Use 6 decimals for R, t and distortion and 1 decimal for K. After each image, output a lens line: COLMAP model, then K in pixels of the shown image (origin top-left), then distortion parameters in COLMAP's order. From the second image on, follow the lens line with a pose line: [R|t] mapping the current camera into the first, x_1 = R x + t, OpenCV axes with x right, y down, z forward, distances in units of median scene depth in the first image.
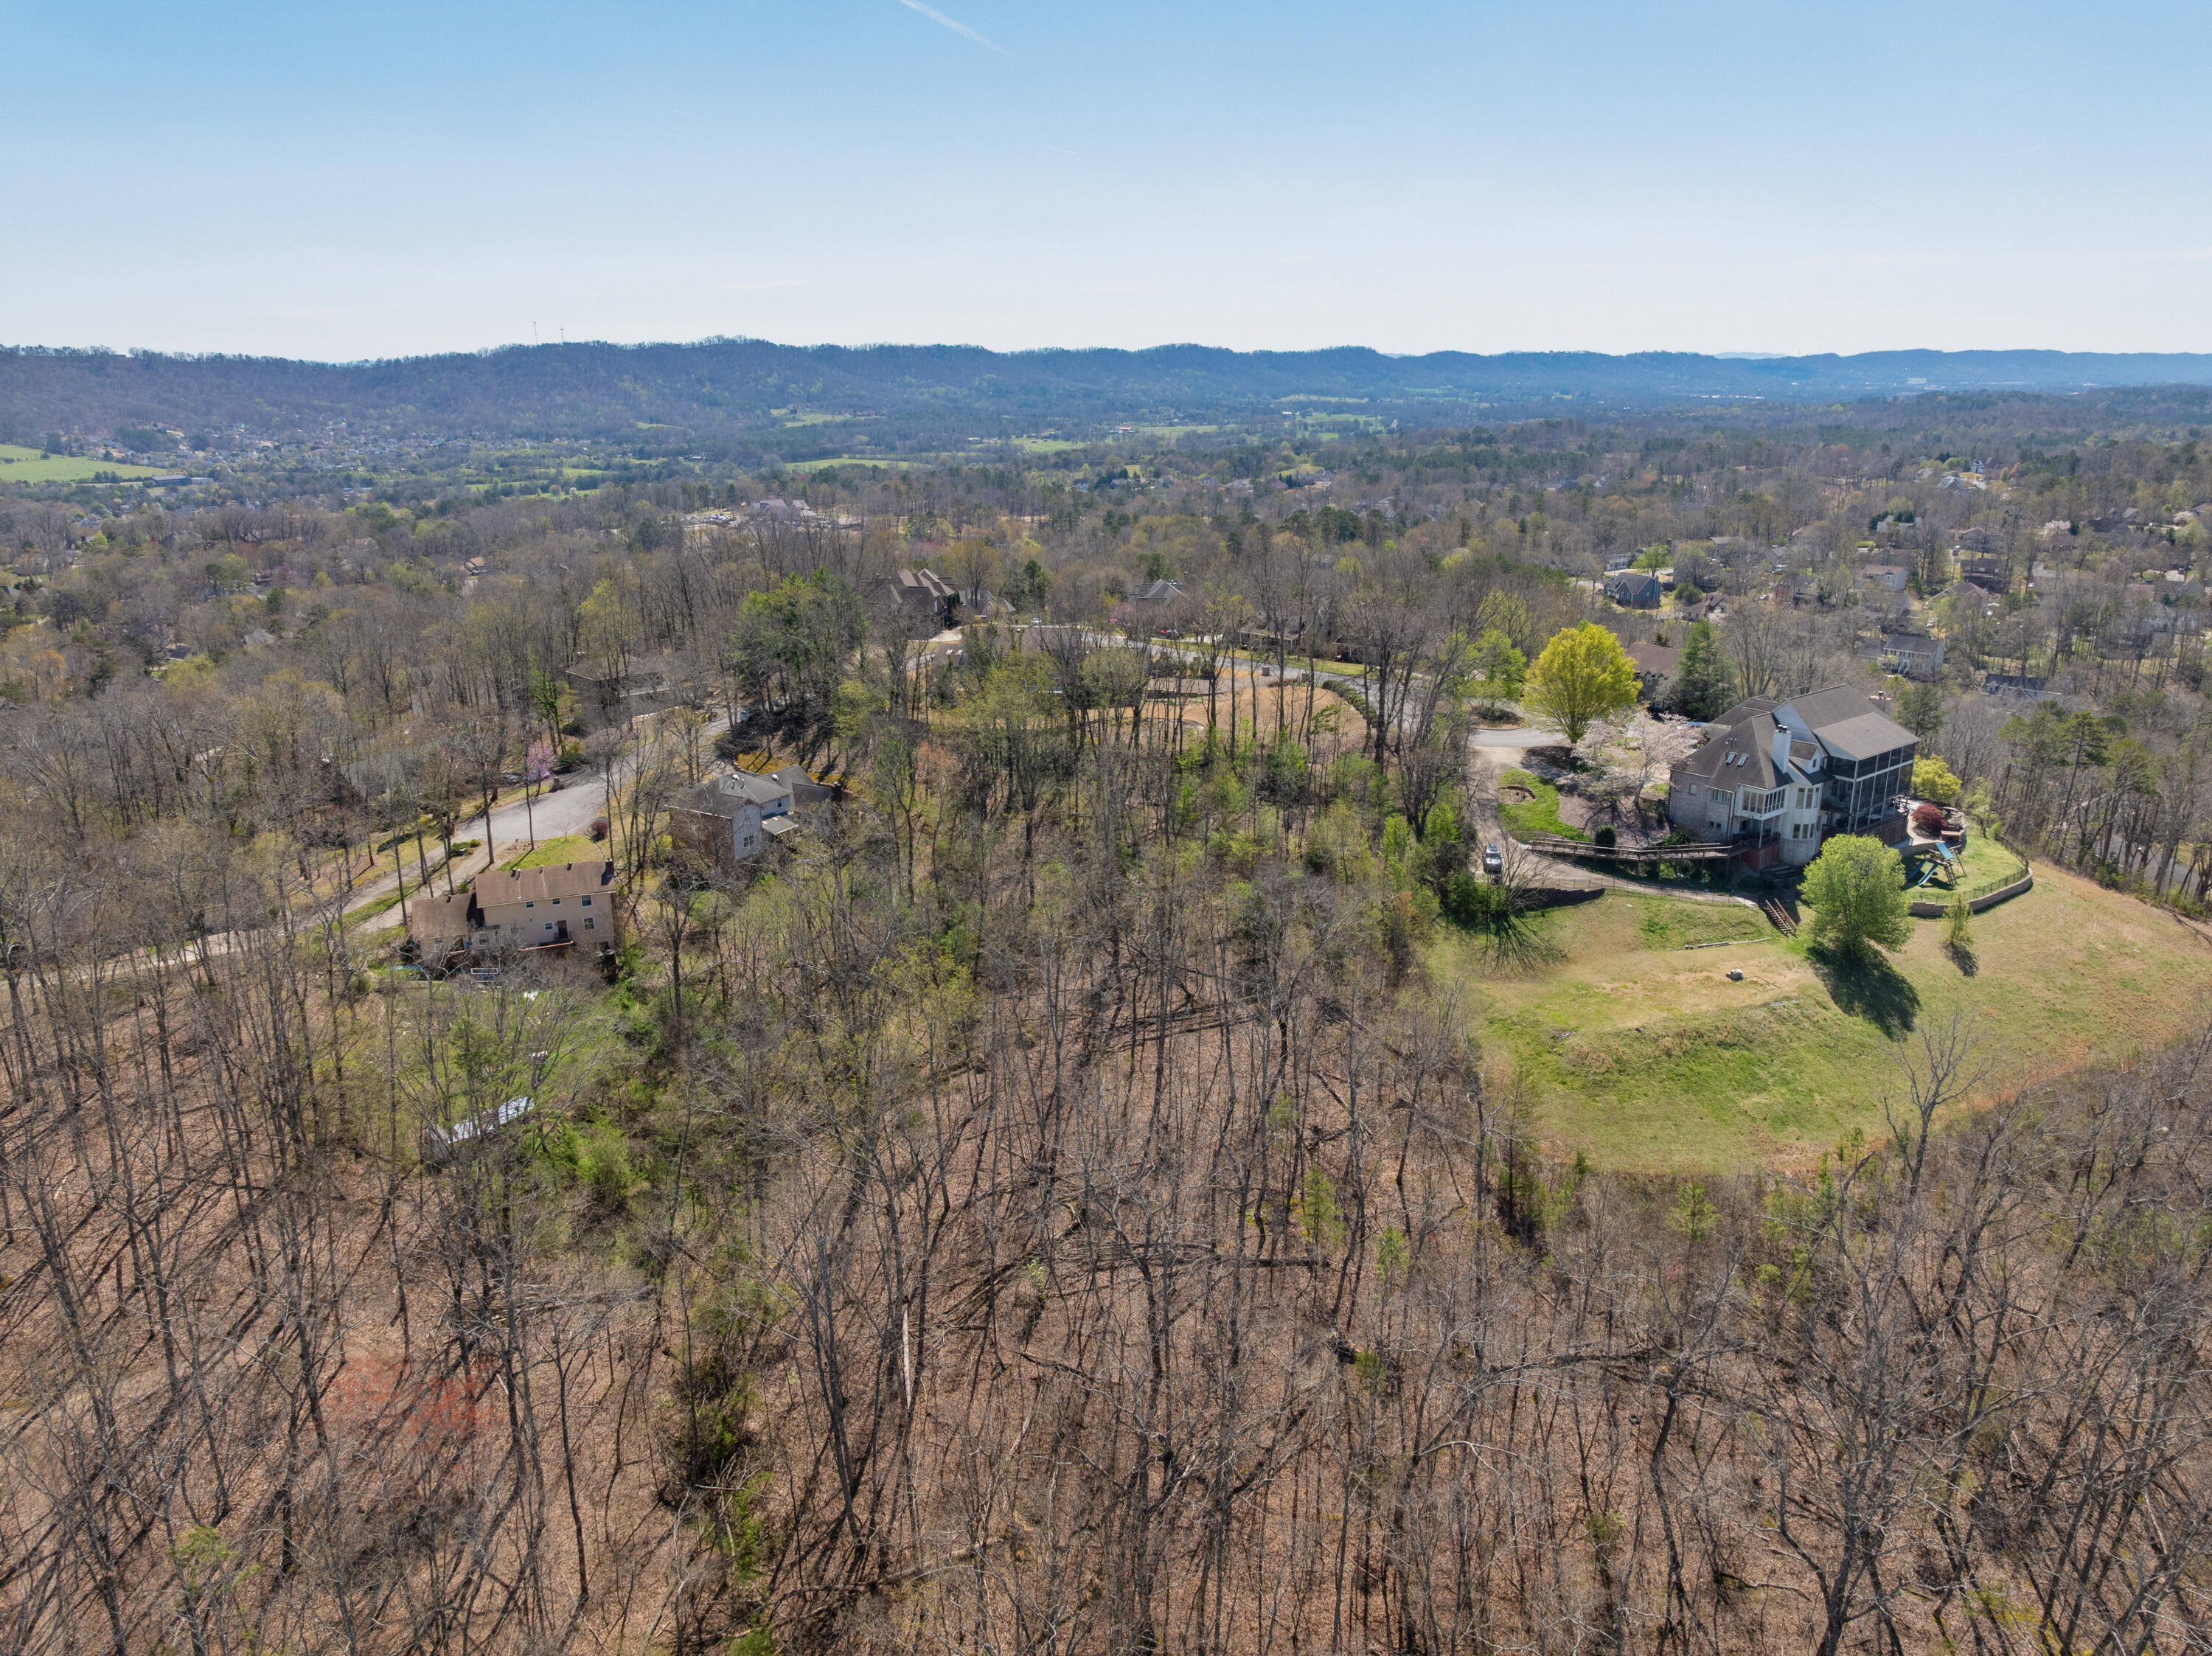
lens RADIAL K [[1583.4, 0, 1107.4], [0, 1583.4, 829.1], [0, 0, 1]] dist [-0.048660, 0.018889]
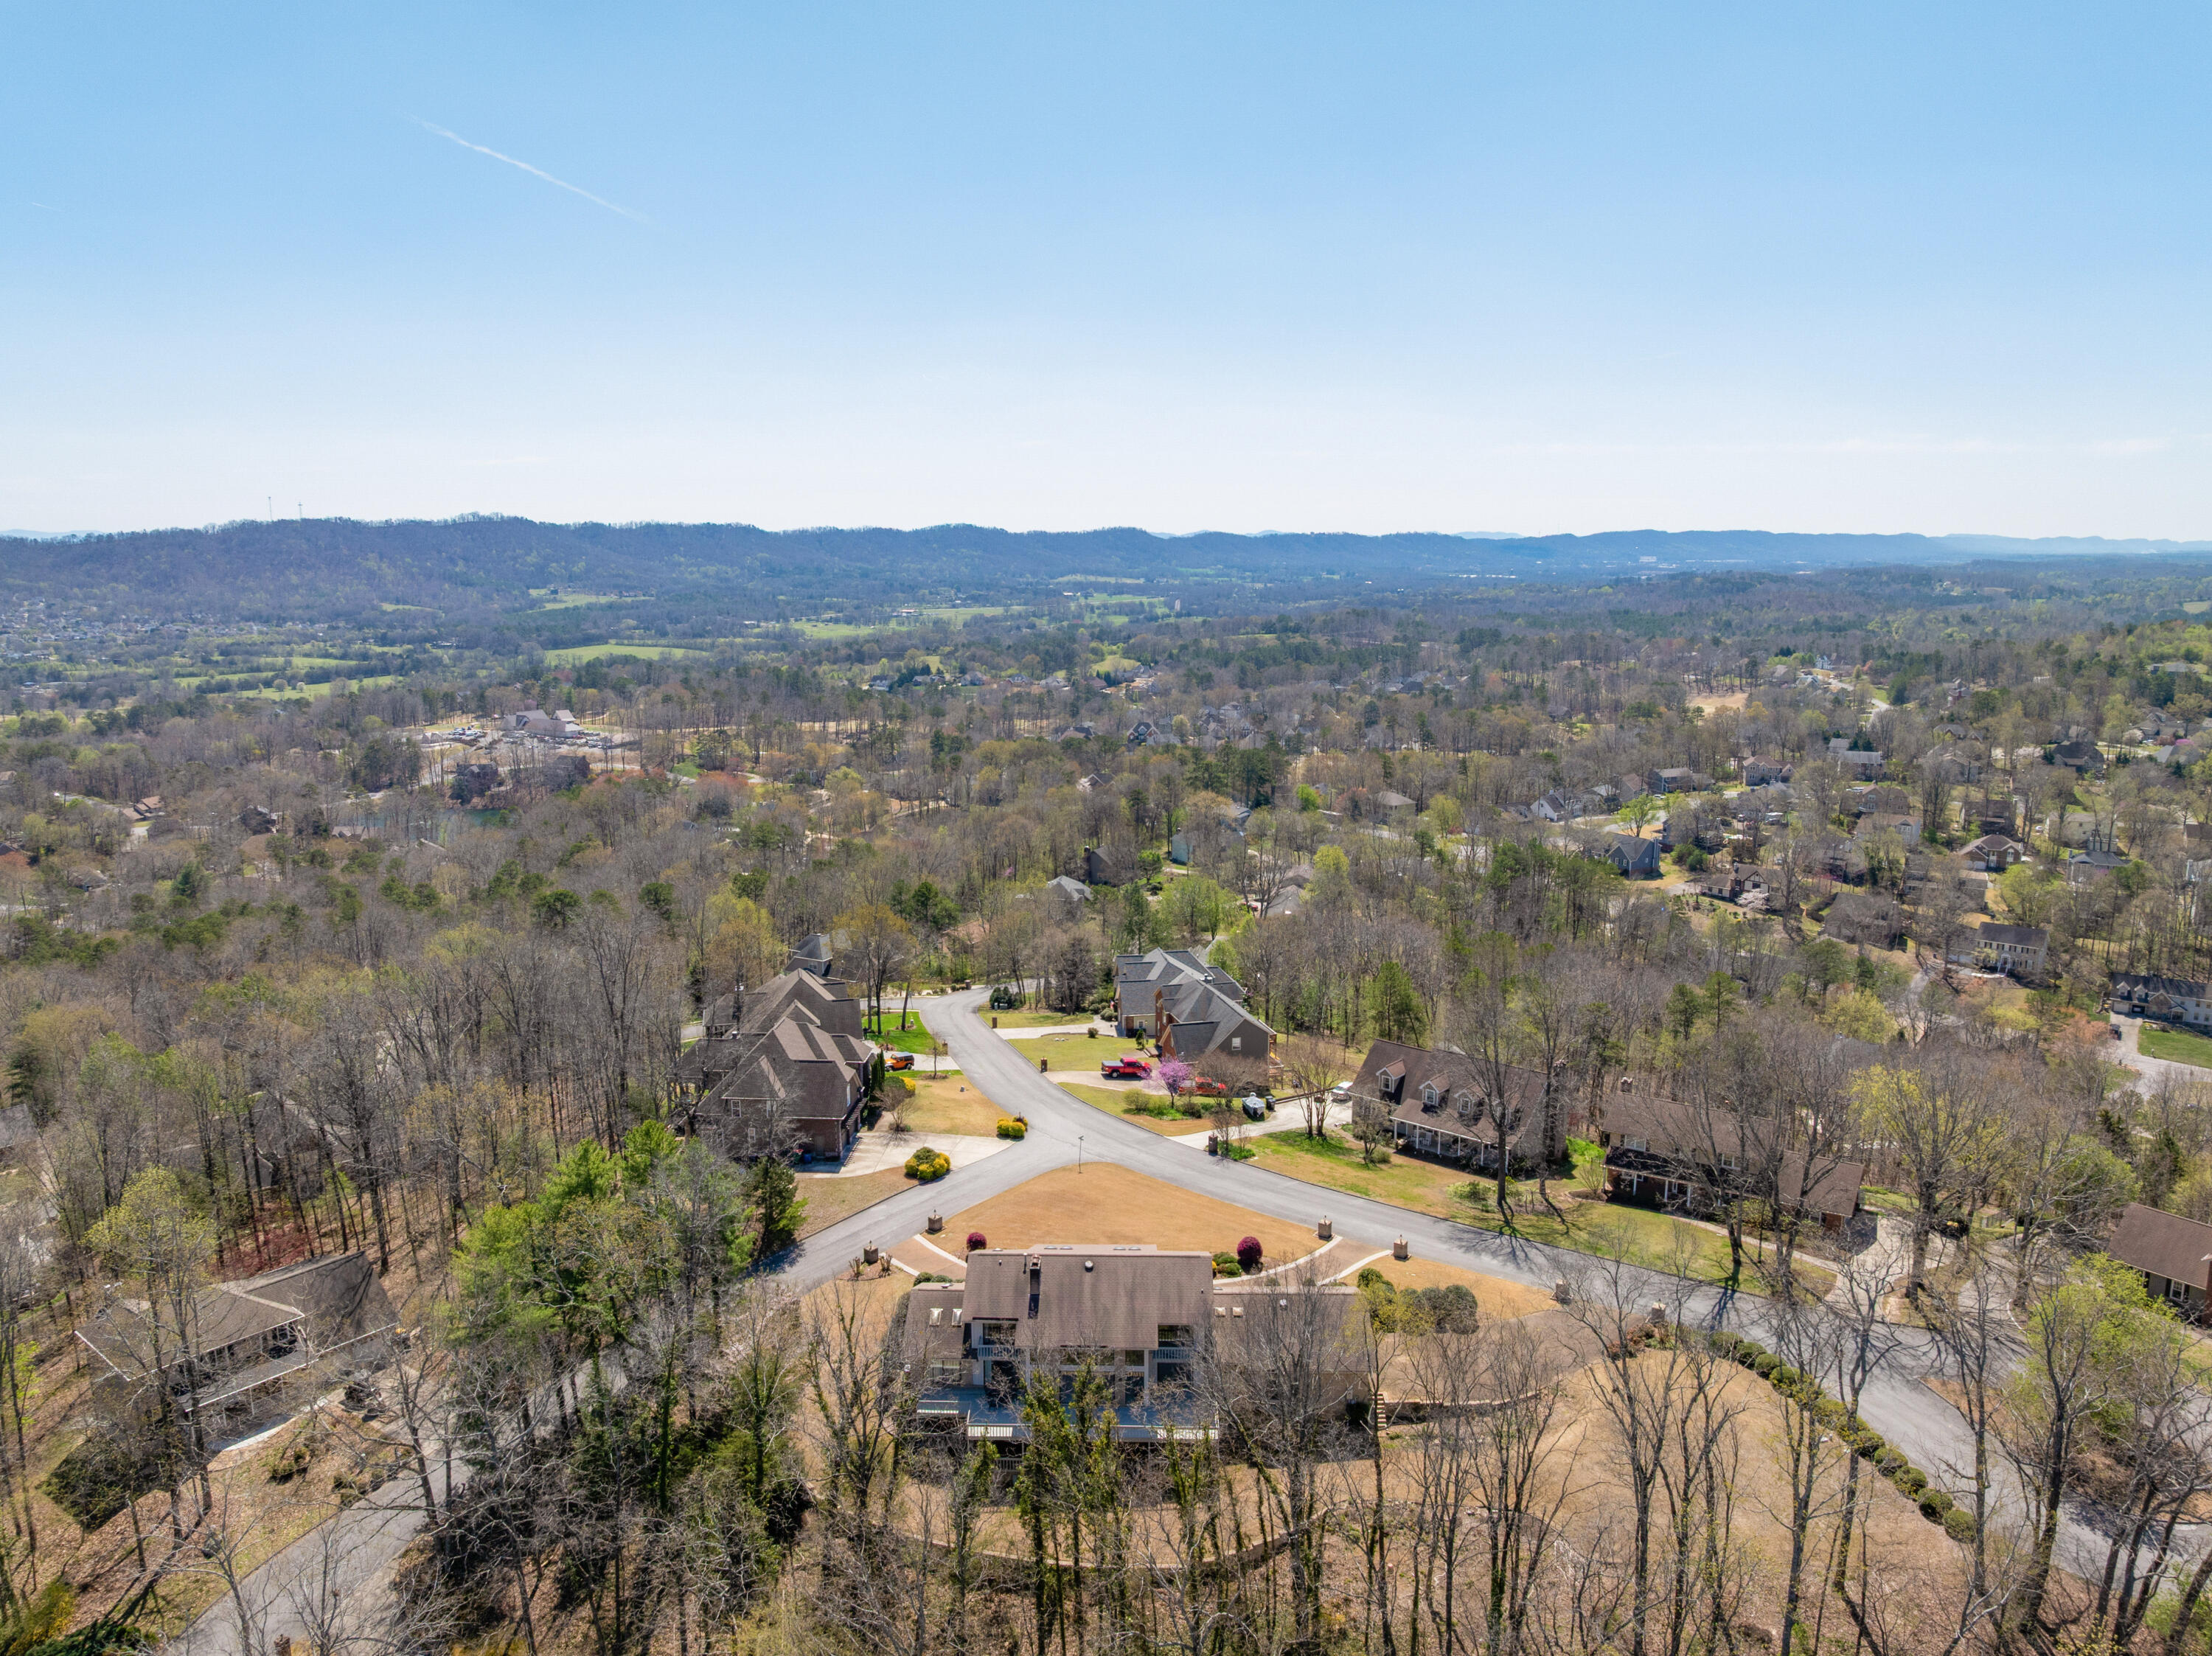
lens RADIAL K [[1583.4, 0, 1106.7], [0, 1583.4, 833.6], [0, 0, 1]] dist [-0.048660, 0.018889]
pose [[0.989637, -0.018644, 0.142375, -0.016962], [0.033251, 0.994339, -0.100918, -0.030394], [-0.139688, 0.104607, 0.984655, 0.078730]]
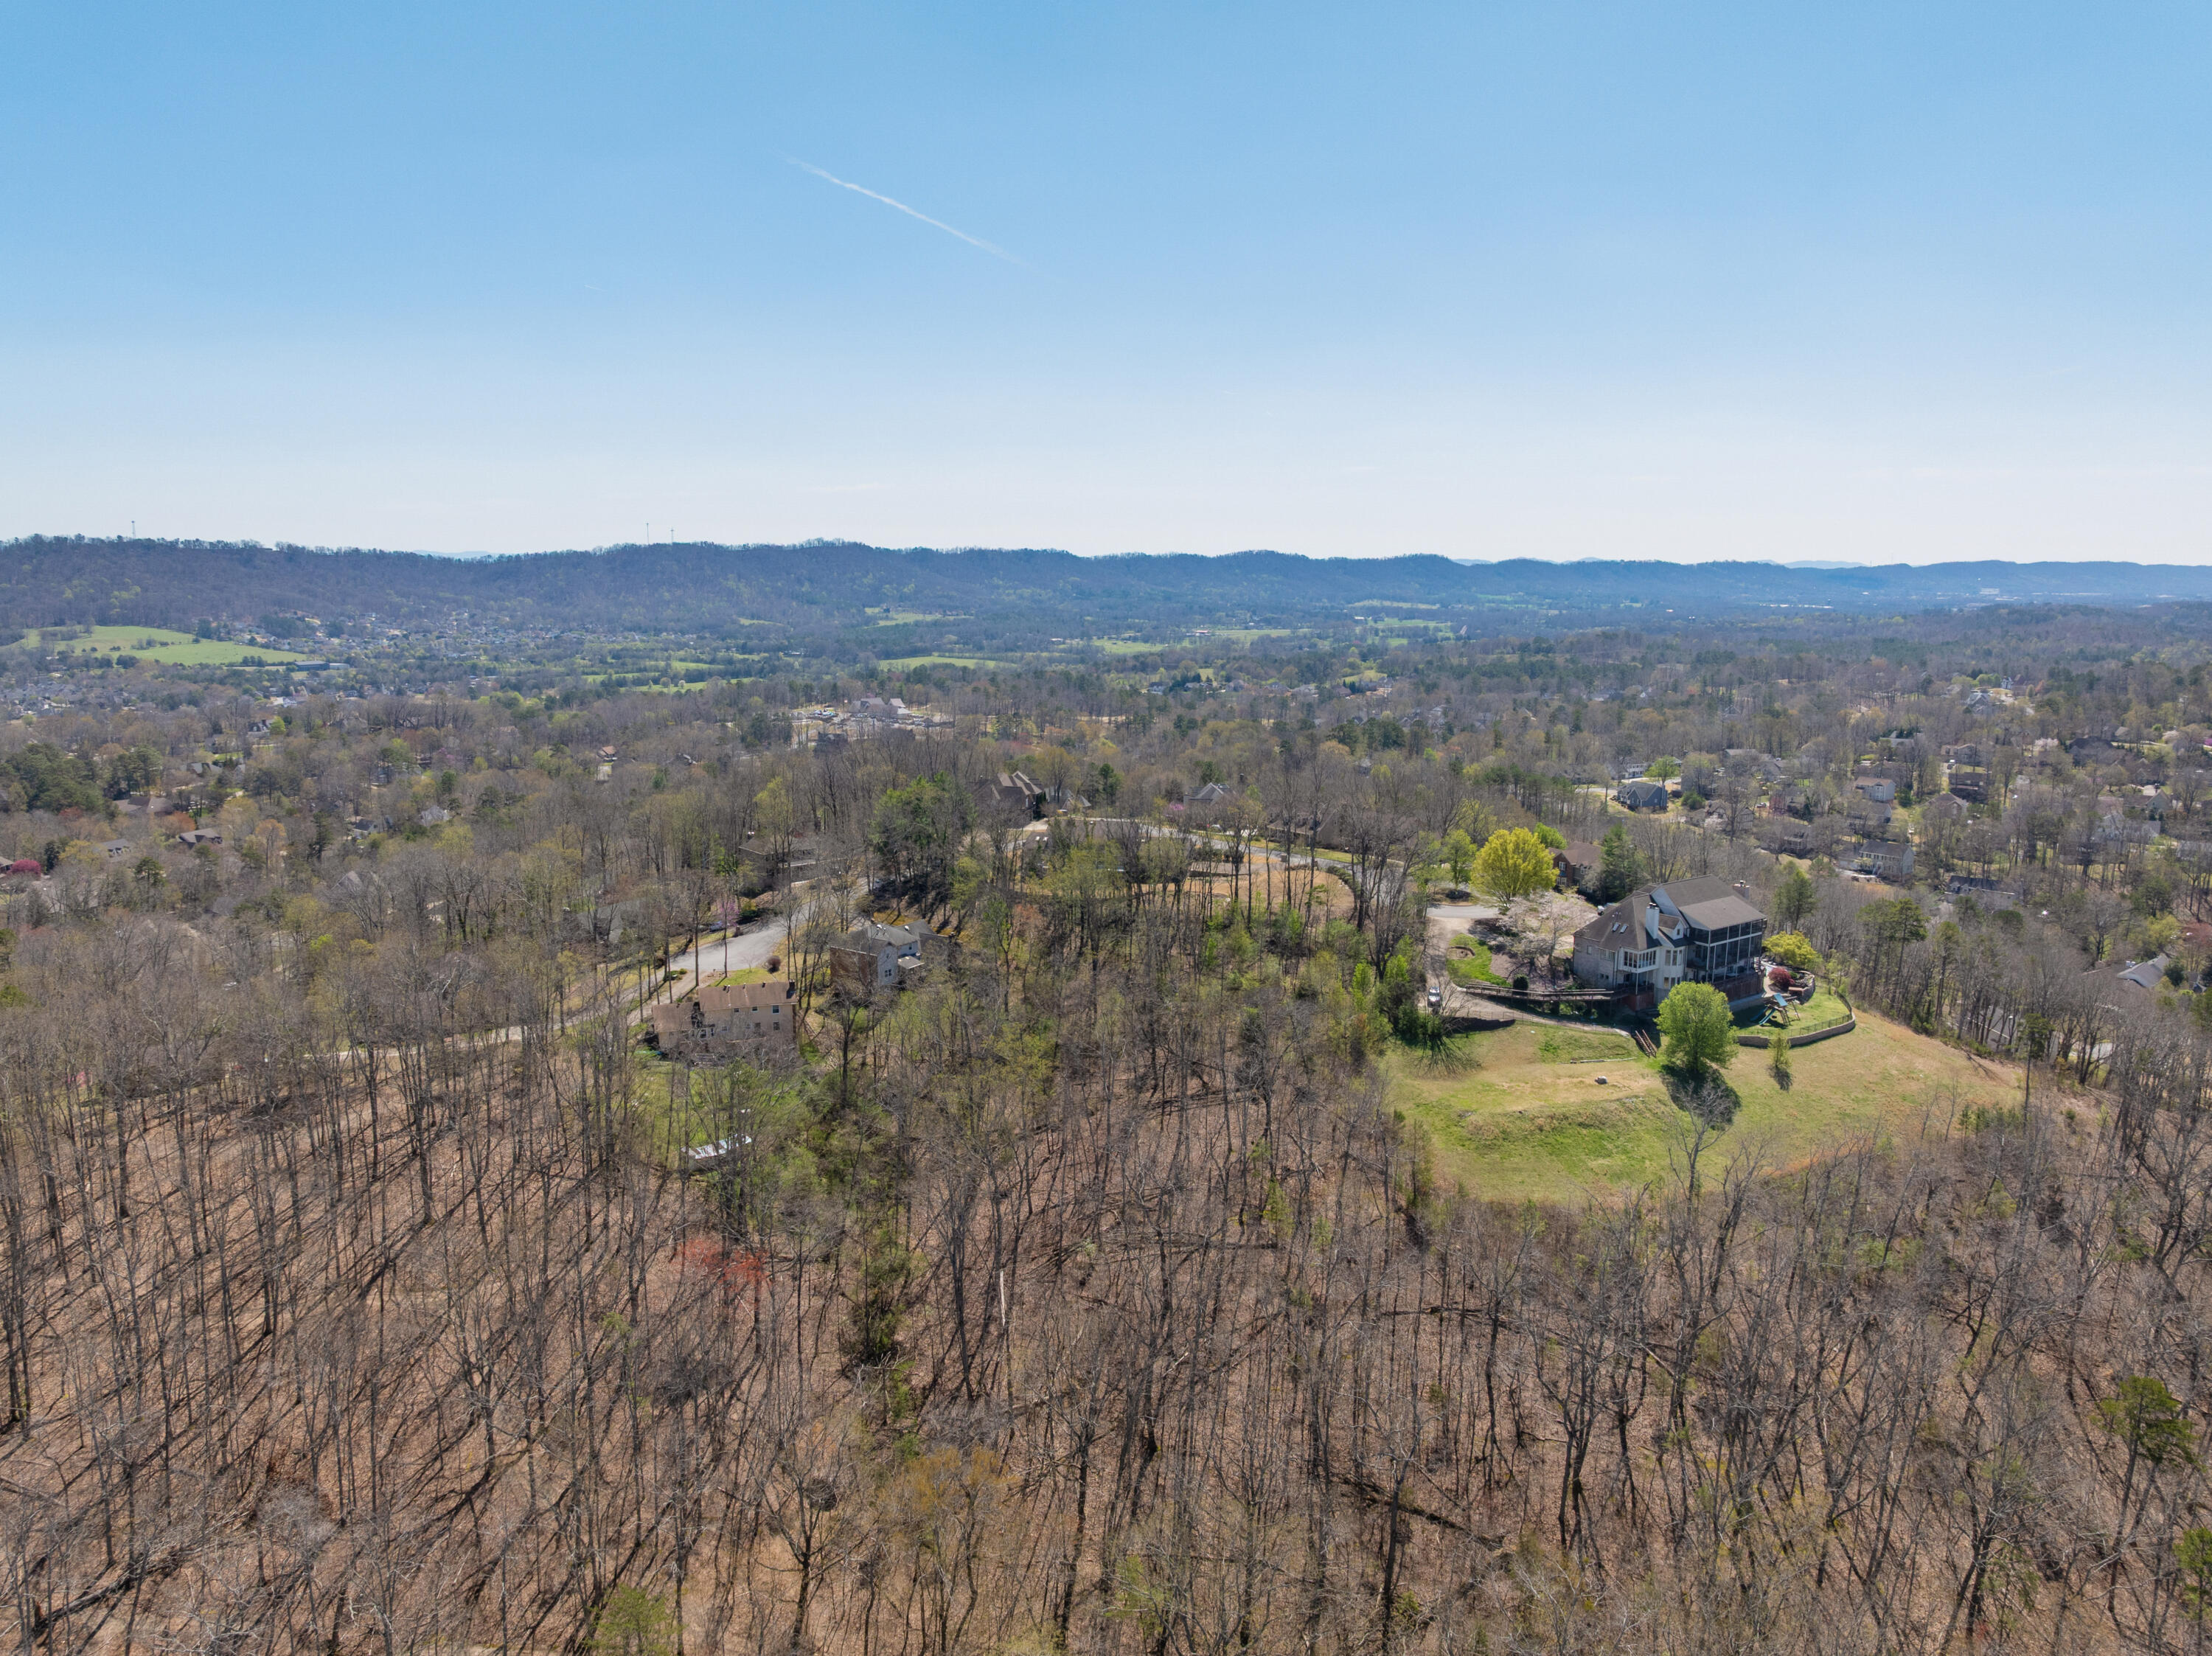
lens RADIAL K [[1583.4, 0, 1104.6], [0, 1583.4, 819.6], [0, 0, 1]] dist [-0.048660, 0.018889]
pose [[0.998559, 0.019591, -0.049956, 0.002879], [-0.025763, 0.991686, -0.126074, 0.005254], [0.047071, 0.127180, 0.990762, -0.043039]]
